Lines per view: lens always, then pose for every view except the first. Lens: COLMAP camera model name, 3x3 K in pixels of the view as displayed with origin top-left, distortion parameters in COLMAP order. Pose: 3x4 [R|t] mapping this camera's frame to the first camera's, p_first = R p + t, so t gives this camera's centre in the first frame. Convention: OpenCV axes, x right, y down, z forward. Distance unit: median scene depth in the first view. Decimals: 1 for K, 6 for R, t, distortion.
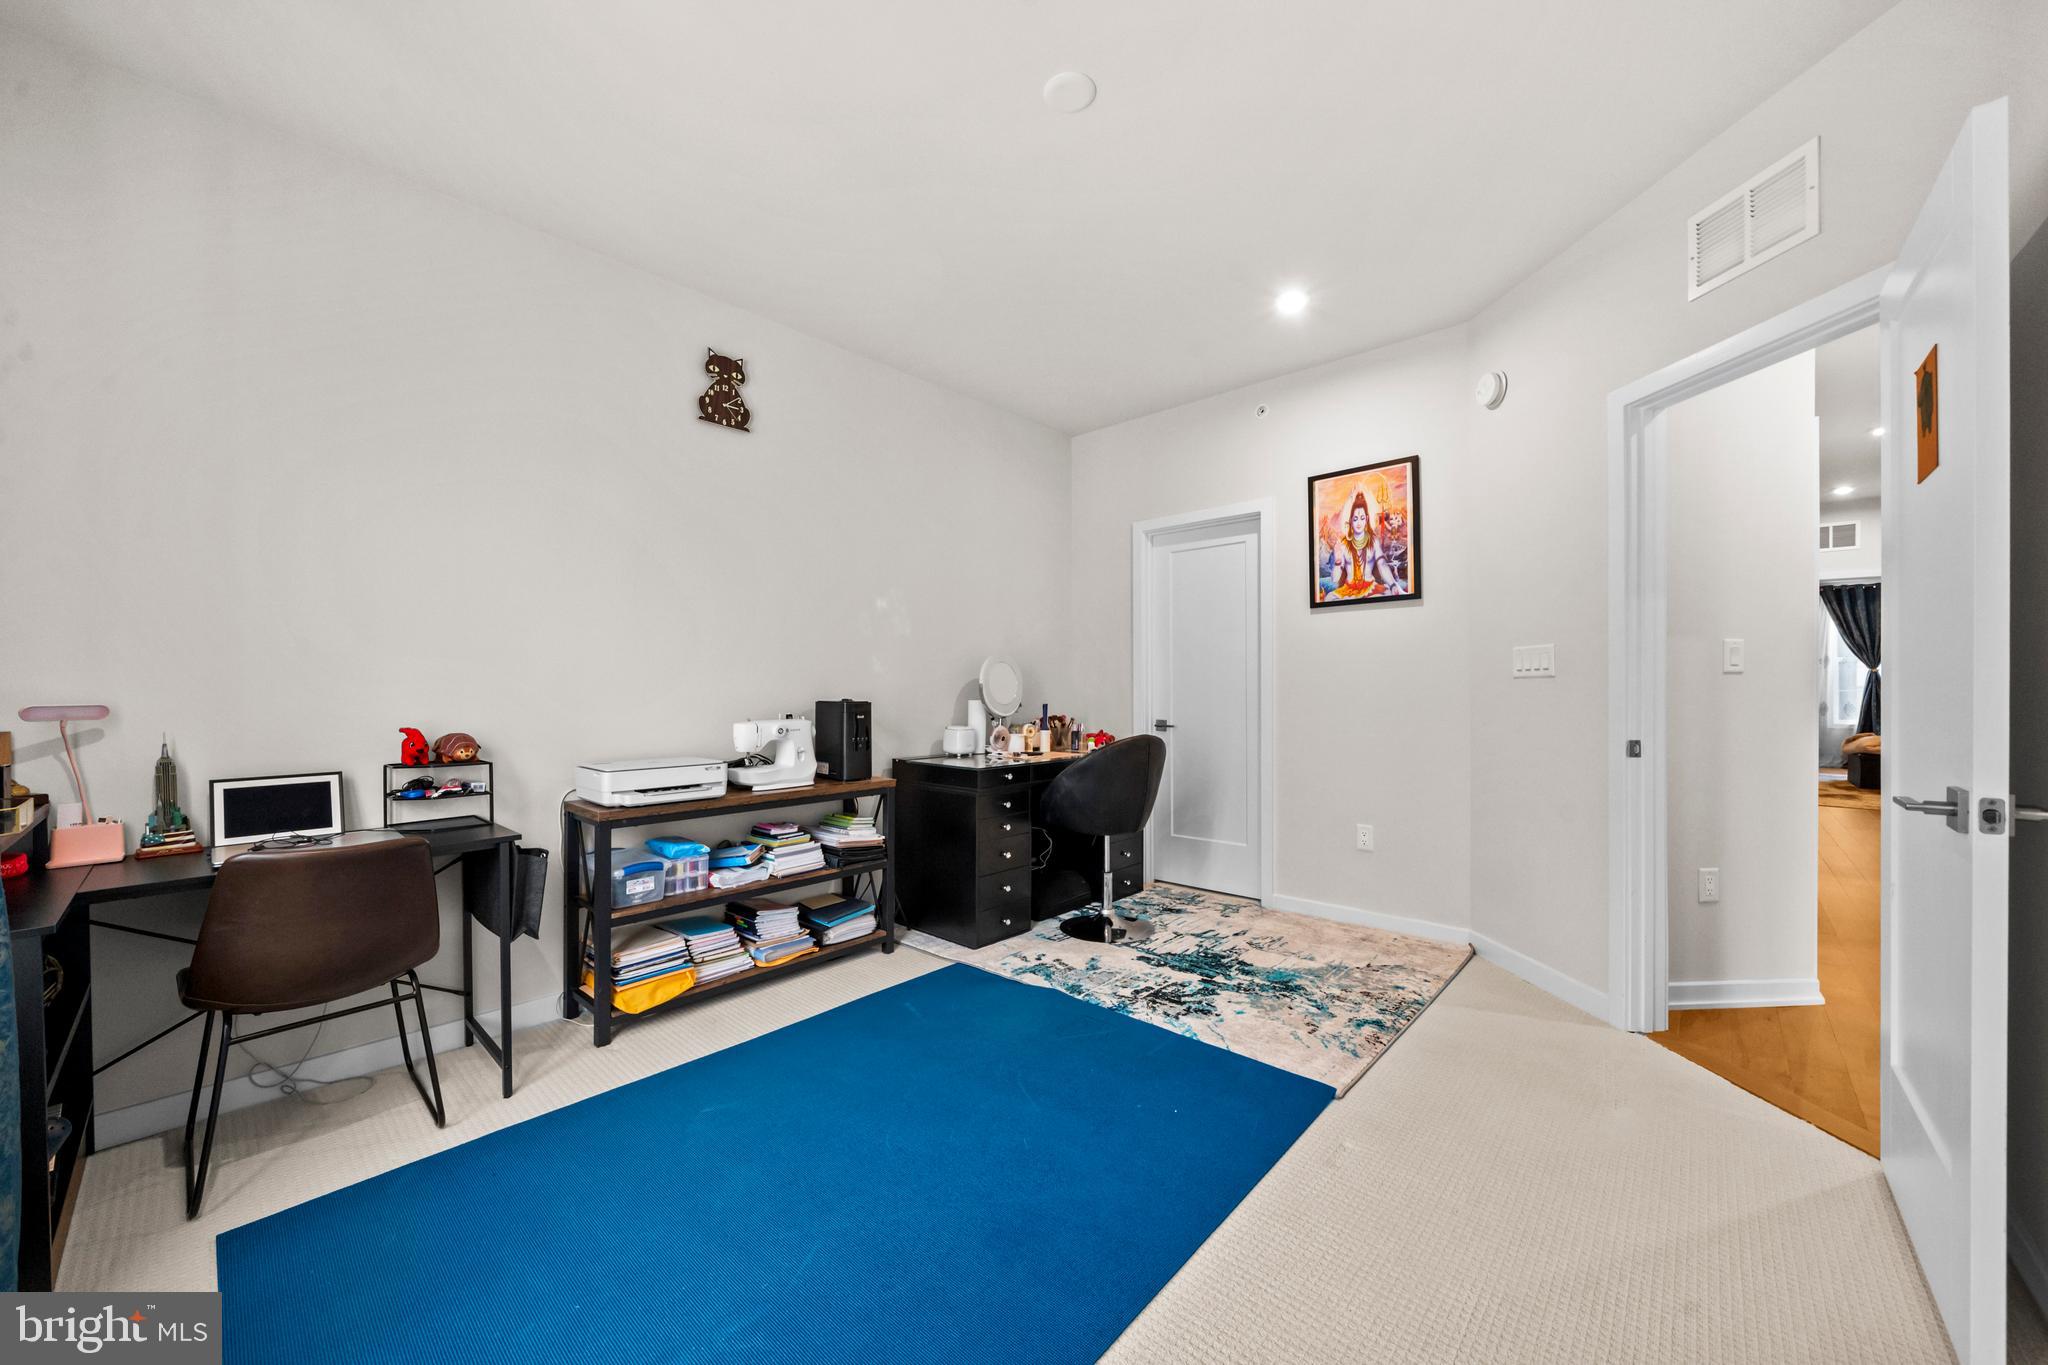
lens RADIAL K [[755.3, 0, 1027.1], [0, 755.3, 678.0], [0, 0, 1]] dist [-0.000443, 0.000057]
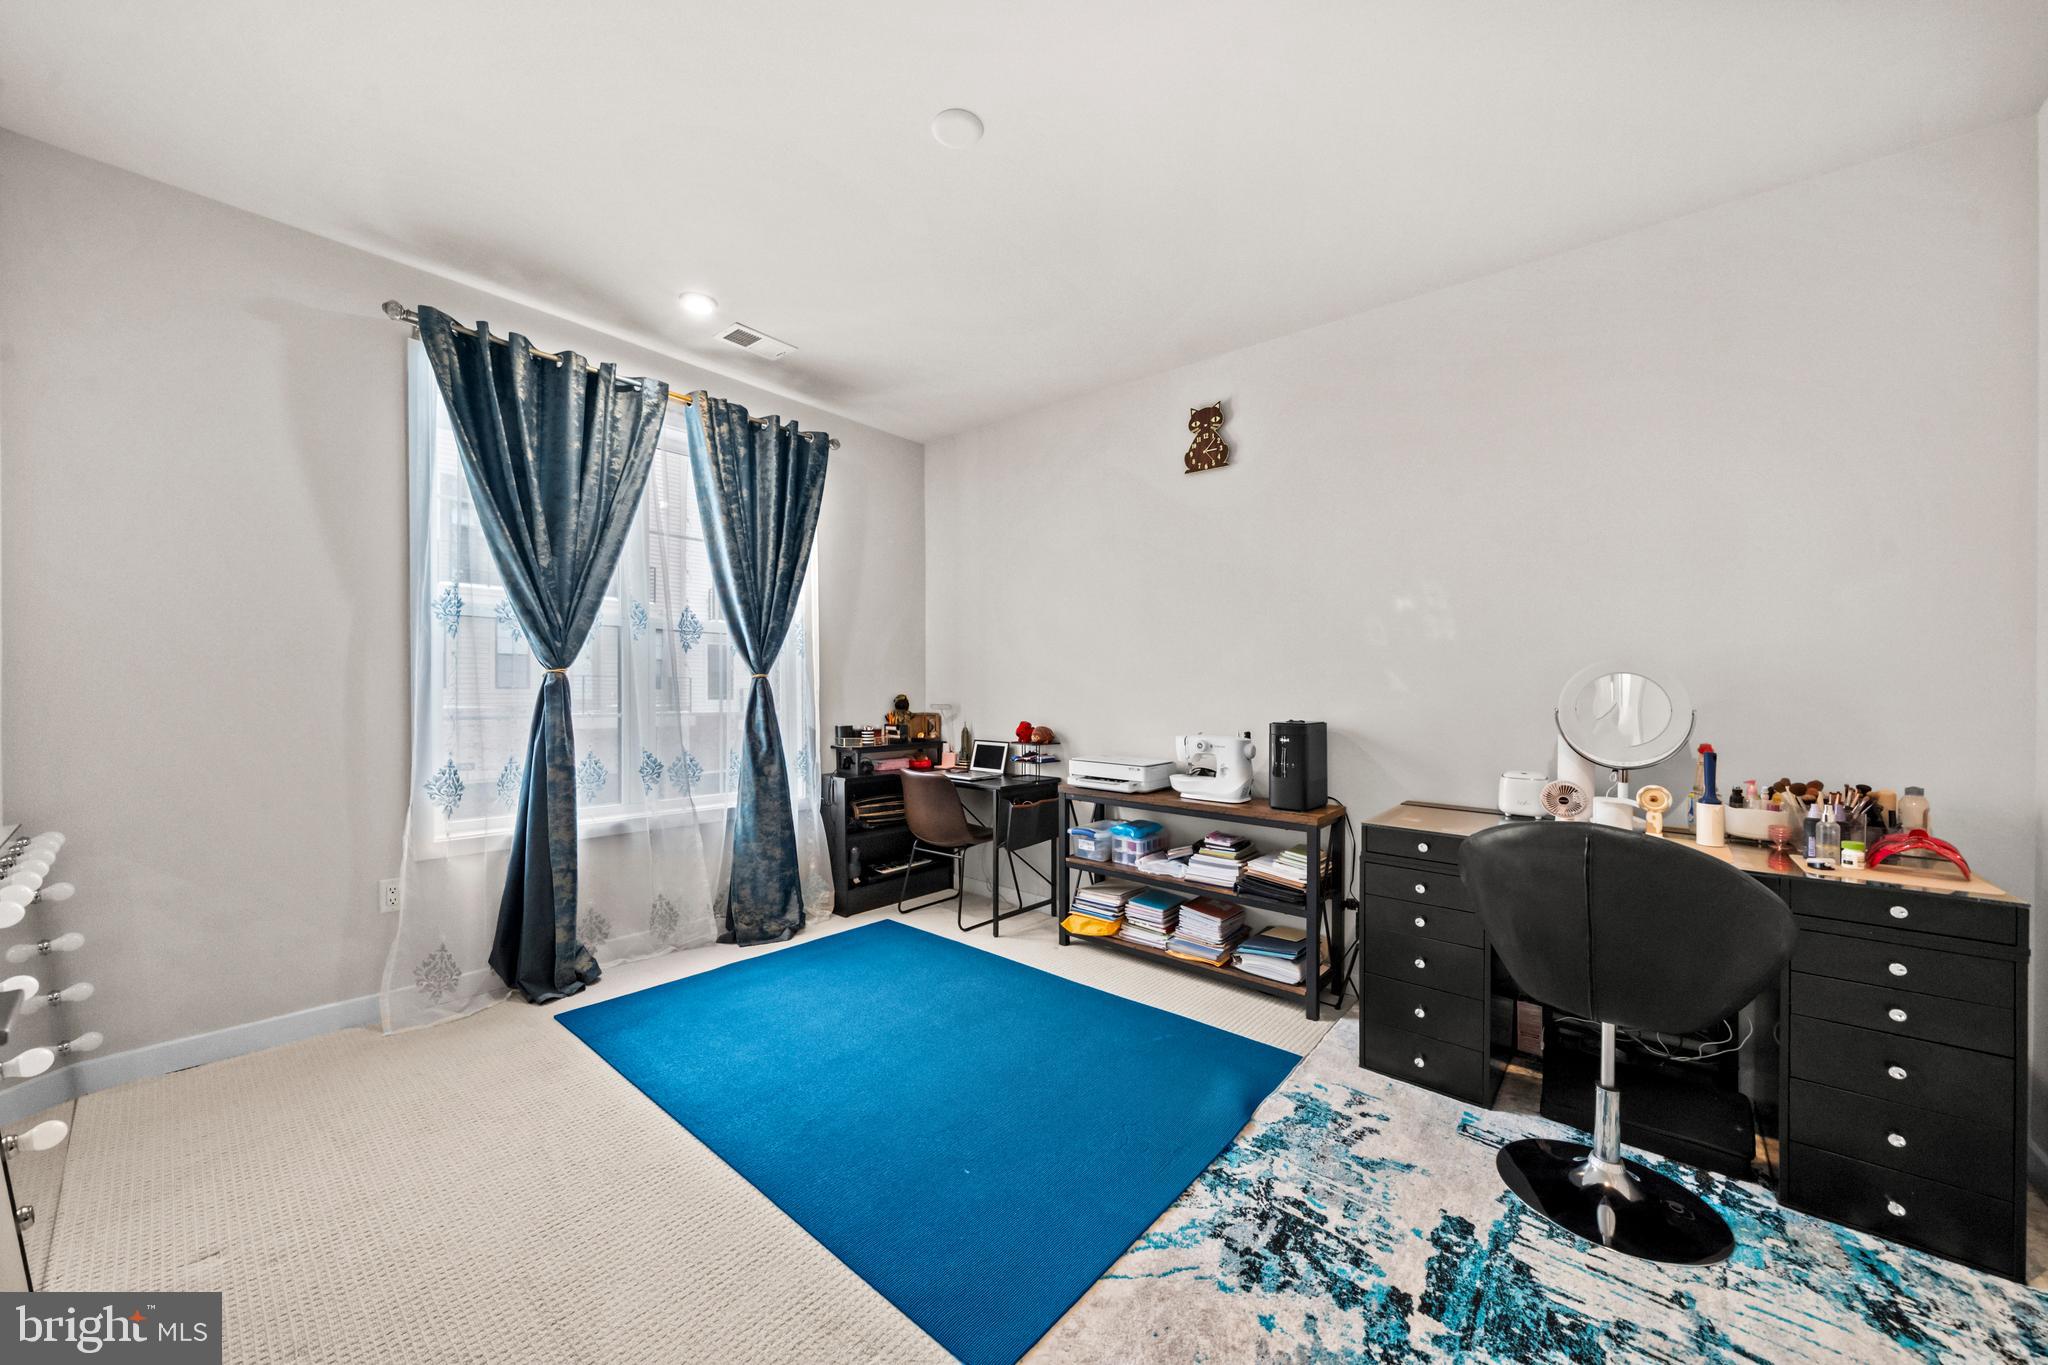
lens RADIAL K [[755.3, 0, 1027.2], [0, 755.3, 687.7], [0, 0, 1]] dist [-0.000443, 0.000057]
pose [[0.032685, 0.004787, -0.999454, 0.724457], [-0.004668, 0.999978, 0.004636, -0.014995], [0.999455, 0.004514, 0.032707, 0.713513]]
